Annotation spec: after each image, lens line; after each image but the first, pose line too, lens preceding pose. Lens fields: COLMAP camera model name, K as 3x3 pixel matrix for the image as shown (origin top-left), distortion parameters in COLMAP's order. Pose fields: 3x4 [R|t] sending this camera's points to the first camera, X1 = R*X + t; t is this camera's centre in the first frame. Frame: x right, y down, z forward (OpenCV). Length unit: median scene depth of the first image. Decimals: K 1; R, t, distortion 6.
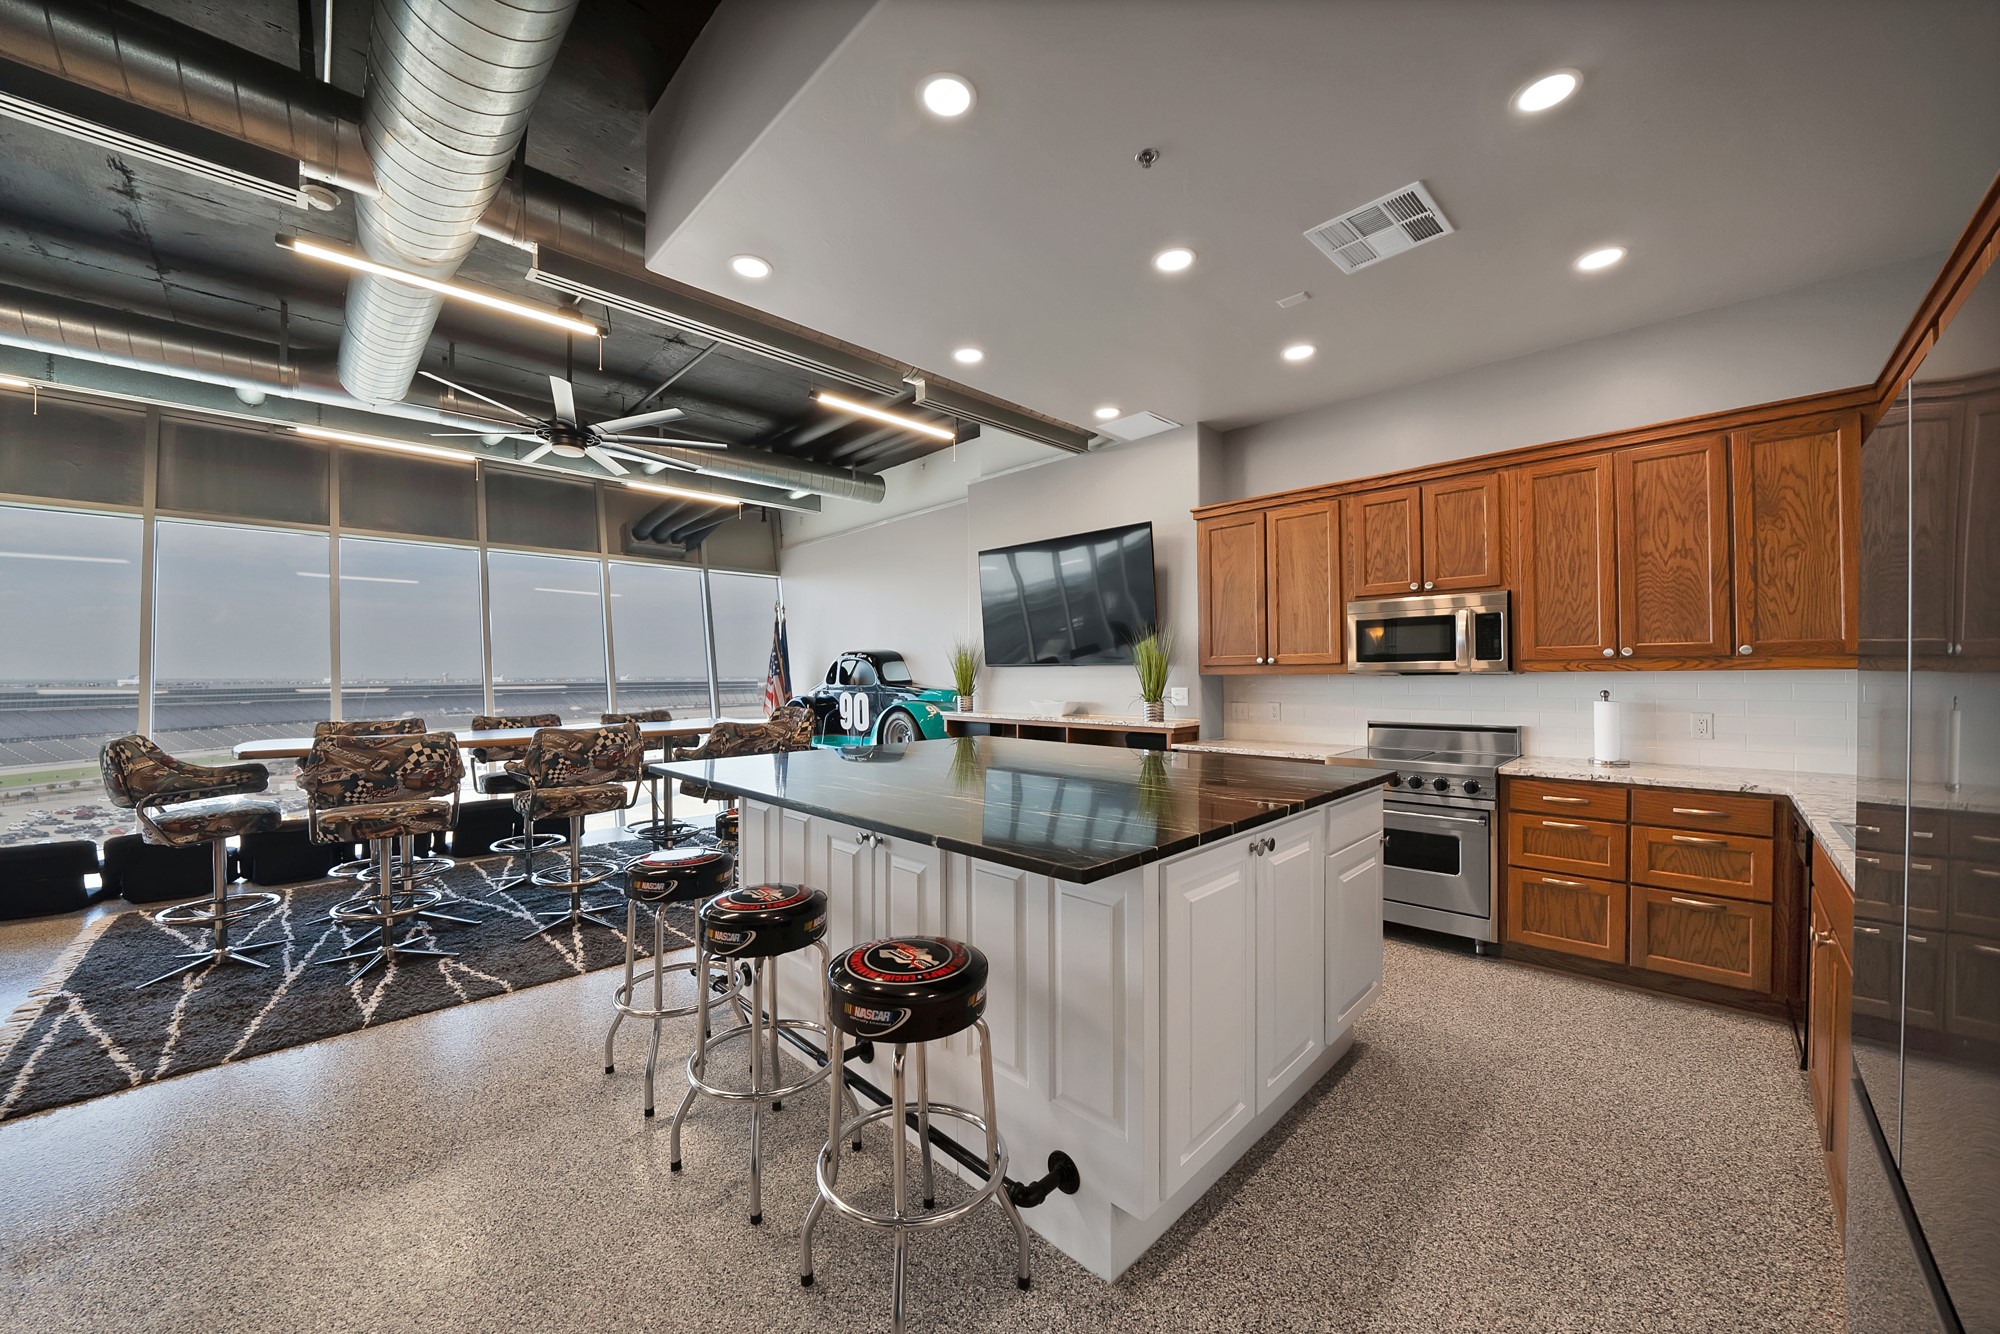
lens RADIAL K [[720.2, 0, 1000.8], [0, 720.2, 676.8], [0, 0, 1]] dist [-0.026755, 0.003143]
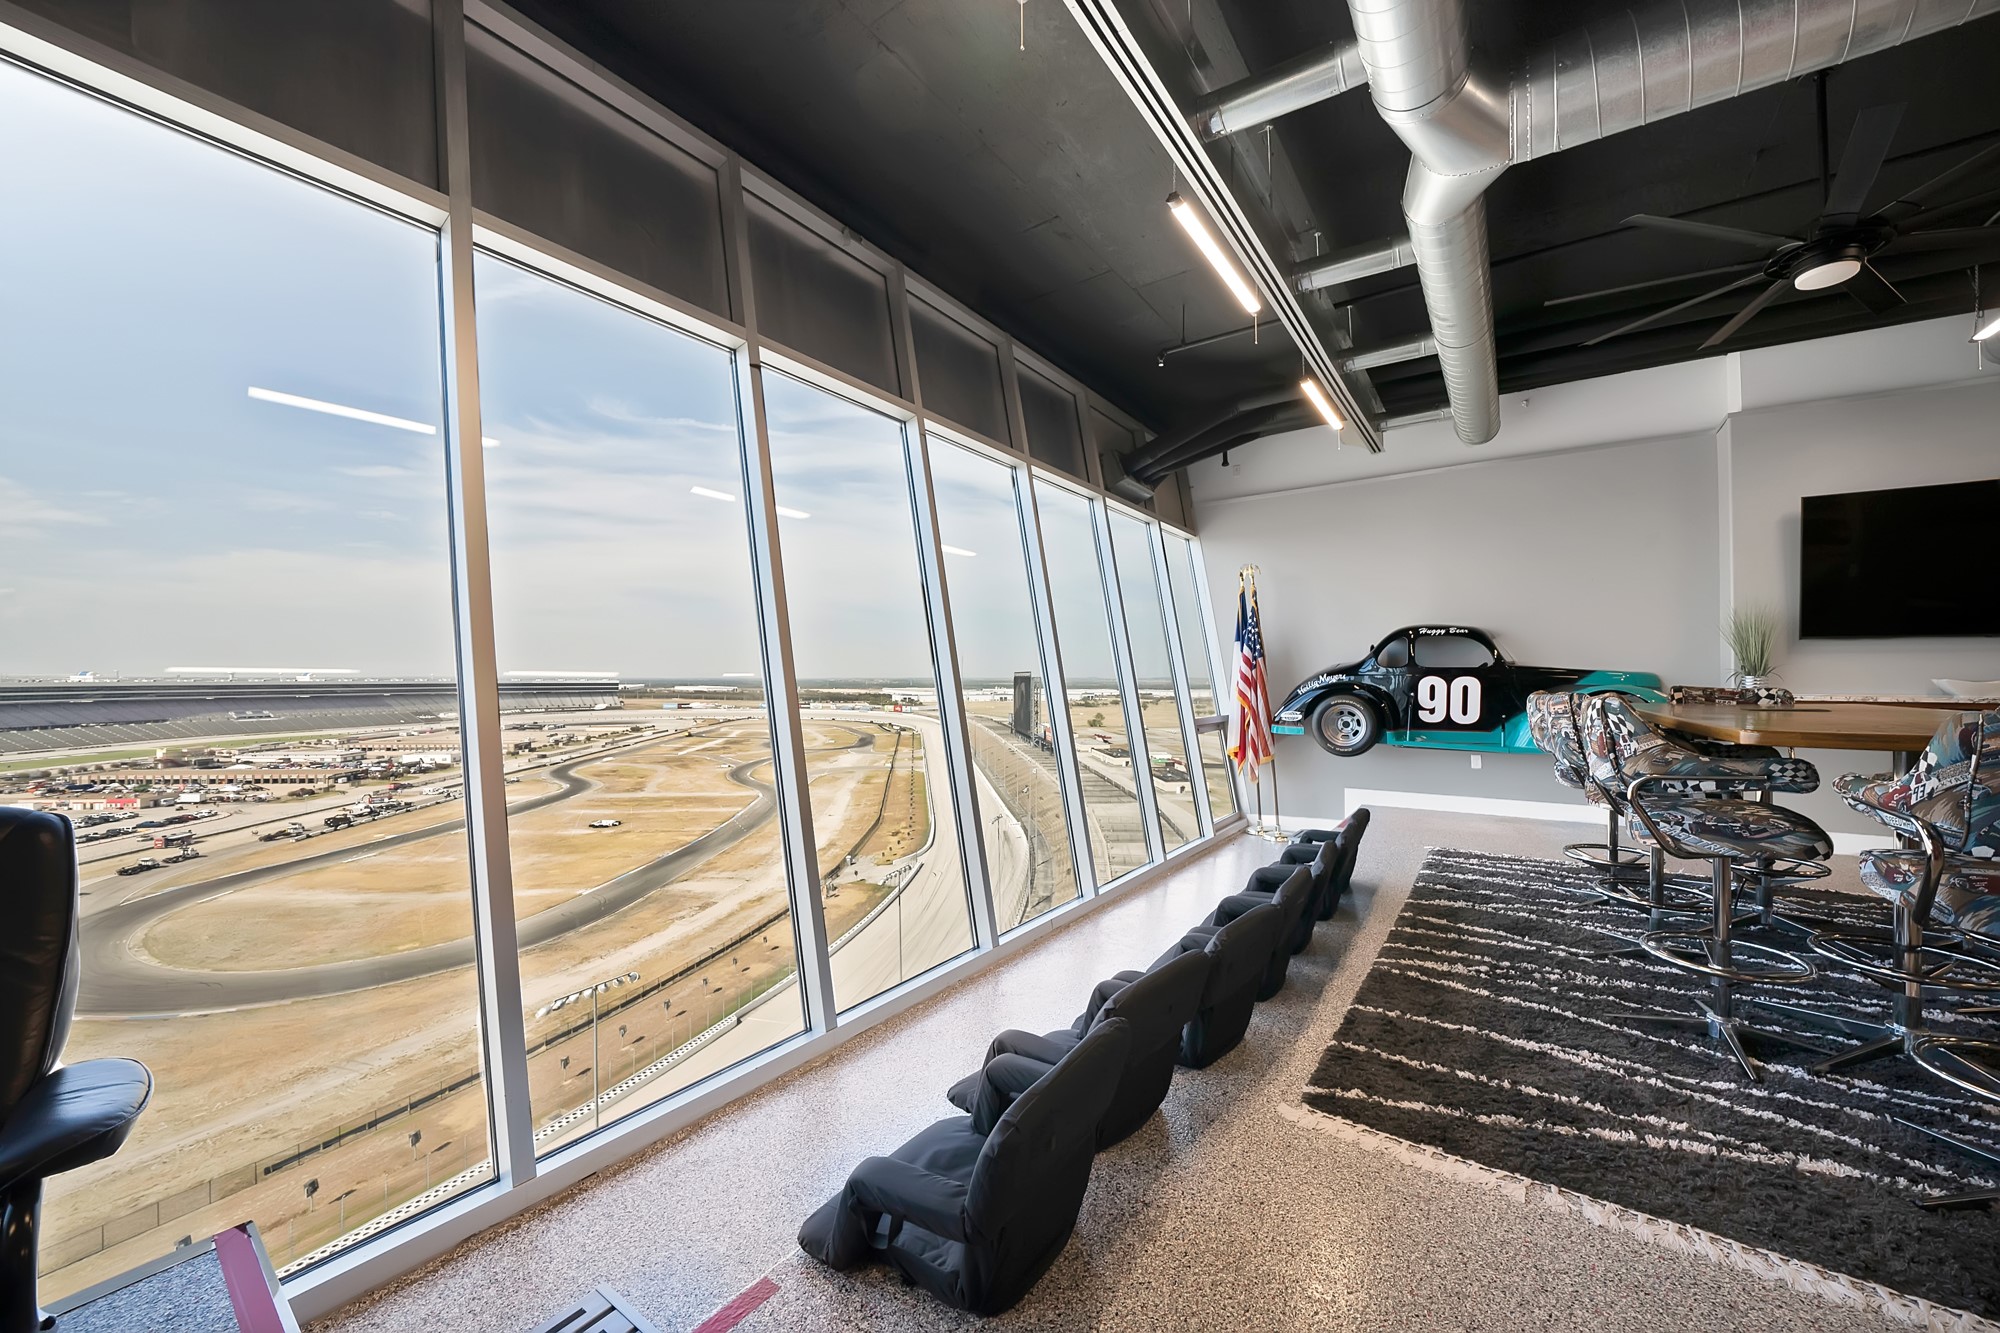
lens RADIAL K [[720.2, 0, 1004.1], [0, 720.2, 679.3], [0, 0, 1]] dist [-0.026755, 0.003143]
pose [[0.990227, 0.005036, 0.139371, -0.800905], [-0.005459, 0.999982, 0.002650, 0.024836], [-0.139355, -0.003385, 0.990237, 0.276350]]
